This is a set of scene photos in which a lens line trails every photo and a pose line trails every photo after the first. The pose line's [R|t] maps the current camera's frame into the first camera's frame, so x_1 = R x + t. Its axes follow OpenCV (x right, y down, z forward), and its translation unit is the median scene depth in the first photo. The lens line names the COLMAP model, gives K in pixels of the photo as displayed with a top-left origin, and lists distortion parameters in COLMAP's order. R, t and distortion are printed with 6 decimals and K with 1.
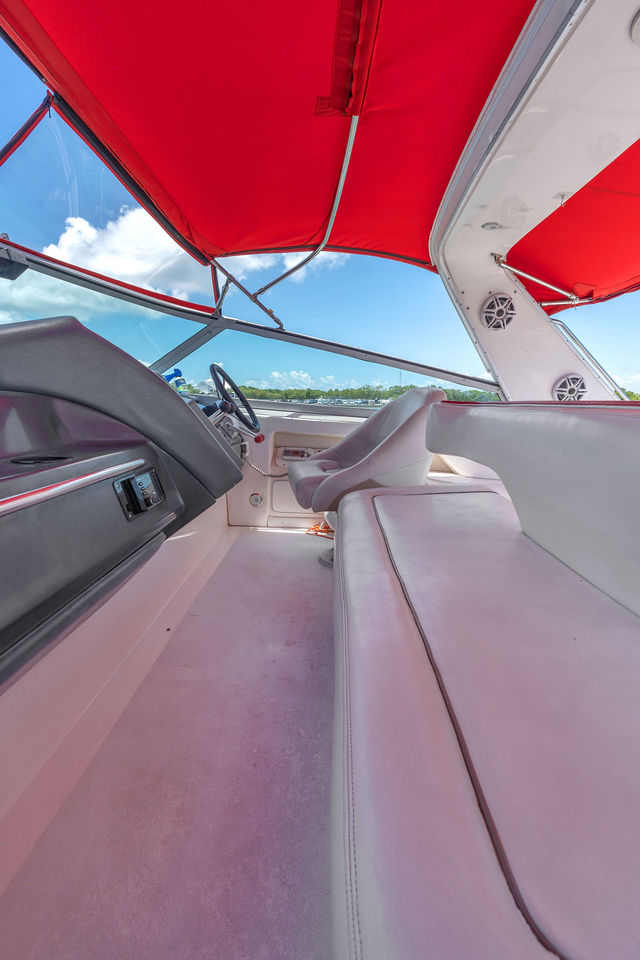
lens RADIAL K [[437.2, 0, 320.6], [0, 437.2, 483.7], [0, 0, 1]] dist [-0.002664, 0.000426]
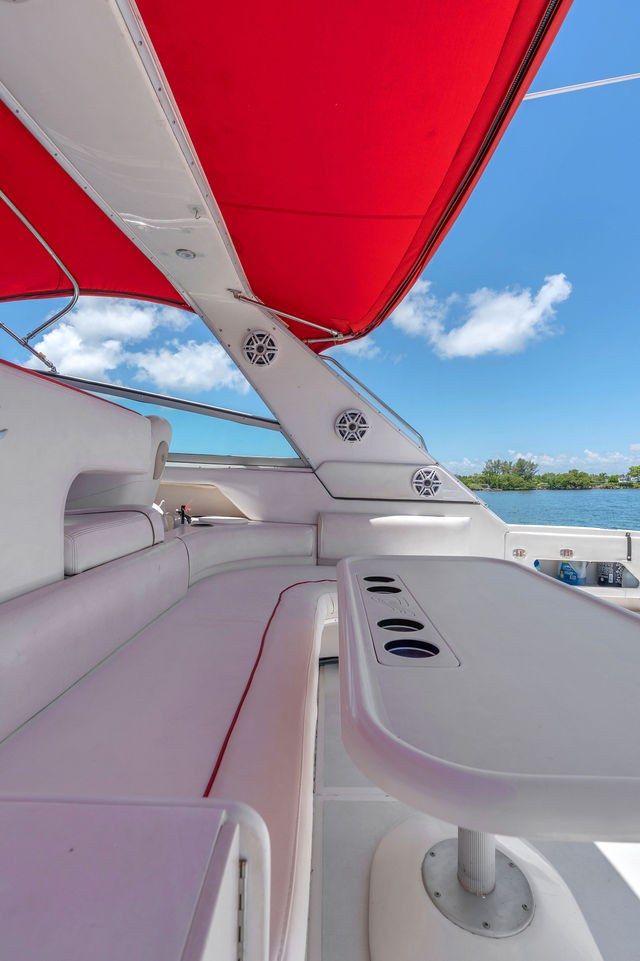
lens RADIAL K [[437.6, 0, 320.6], [0, 437.6, 484.2], [0, 0, 1]] dist [-0.002664, 0.000426]
pose [[0.999673, -0.022518, 0.012142, 0.519723], [0.024440, 0.980865, -0.193150, 0.102229], [-0.007561, 0.193384, 0.981094, 0.085051]]
